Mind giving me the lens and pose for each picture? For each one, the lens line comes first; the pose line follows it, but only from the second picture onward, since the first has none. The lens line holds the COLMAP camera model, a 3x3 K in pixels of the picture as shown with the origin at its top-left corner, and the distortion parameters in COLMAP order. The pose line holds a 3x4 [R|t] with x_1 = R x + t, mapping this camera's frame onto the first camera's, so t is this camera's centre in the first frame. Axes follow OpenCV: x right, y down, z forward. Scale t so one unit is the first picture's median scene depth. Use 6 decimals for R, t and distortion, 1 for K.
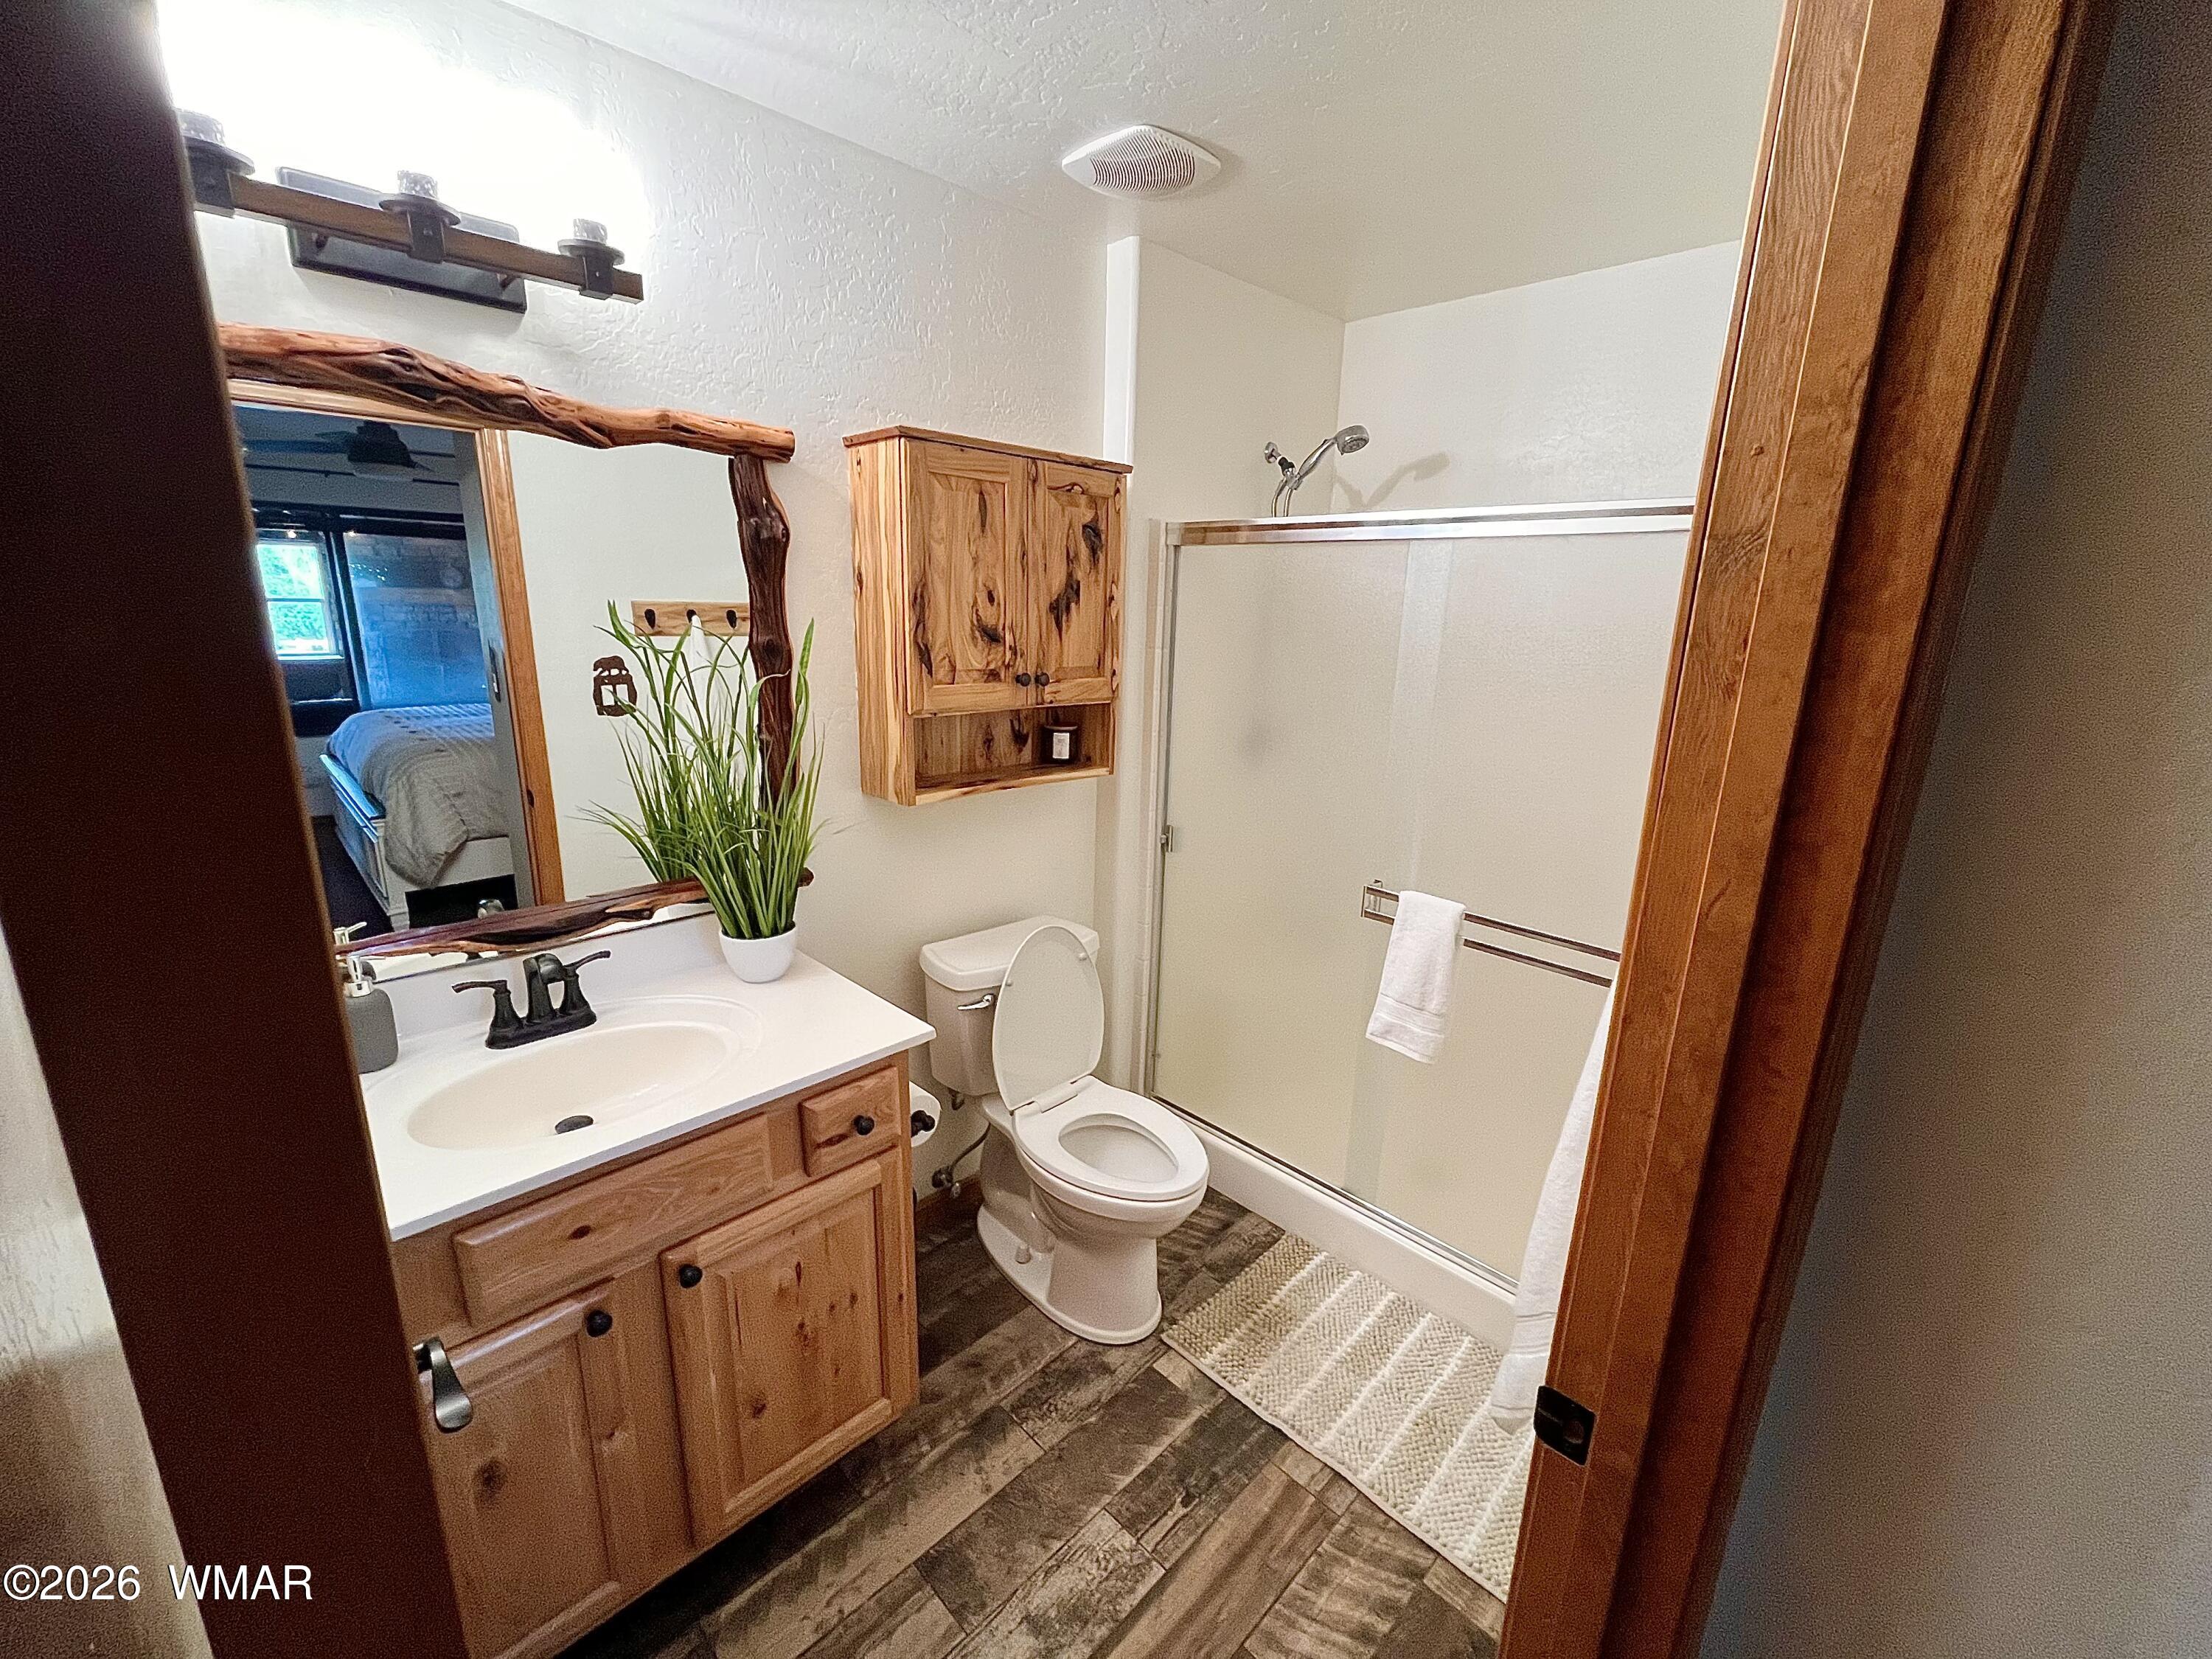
lens RADIAL K [[899.3, 0, 1107.5], [0, 899.3, 837.1], [0, 0, 1]] dist [-0.004349, -0.000254]
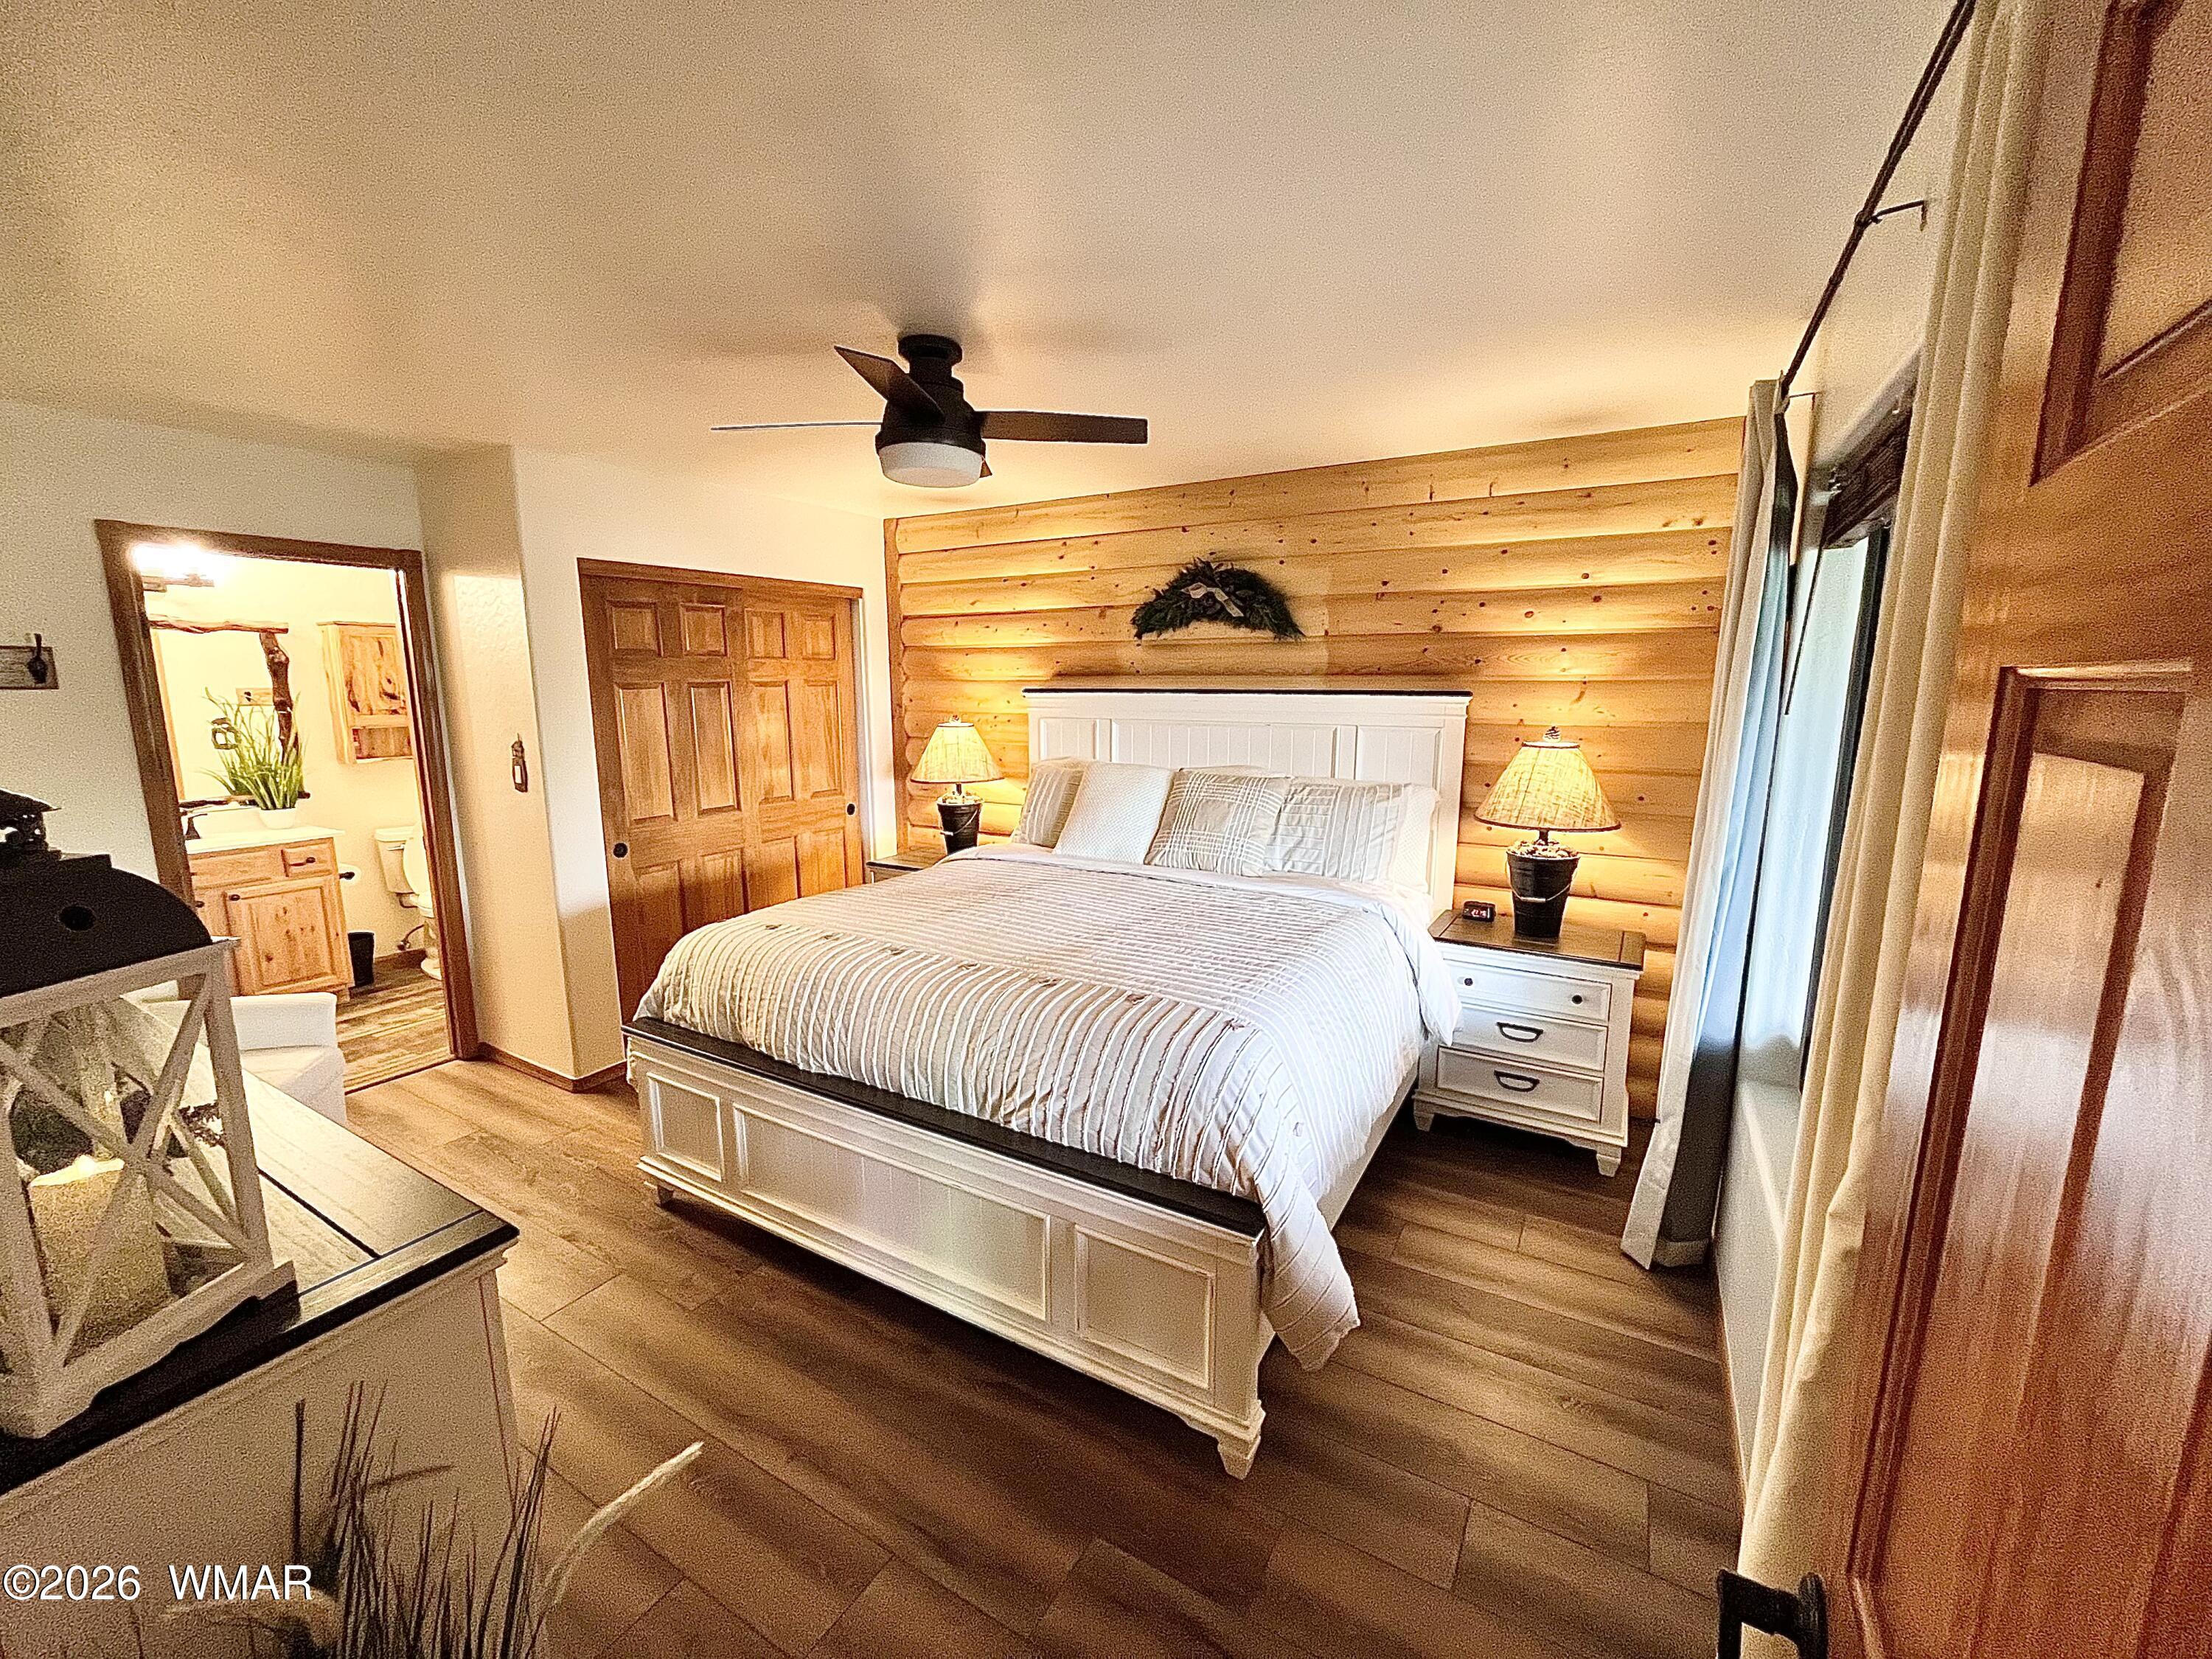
lens RADIAL K [[899.3, 0, 1097.2], [0, 899.3, 828.2], [0, 0, 1]] dist [-0.004349, -0.000254]
pose [[0.970019, -0.072707, 0.231900, 1.274290], [0.091210, 0.993363, -0.070077, 0.539225], [-0.225266, 0.089128, 0.970212, -1.994356]]
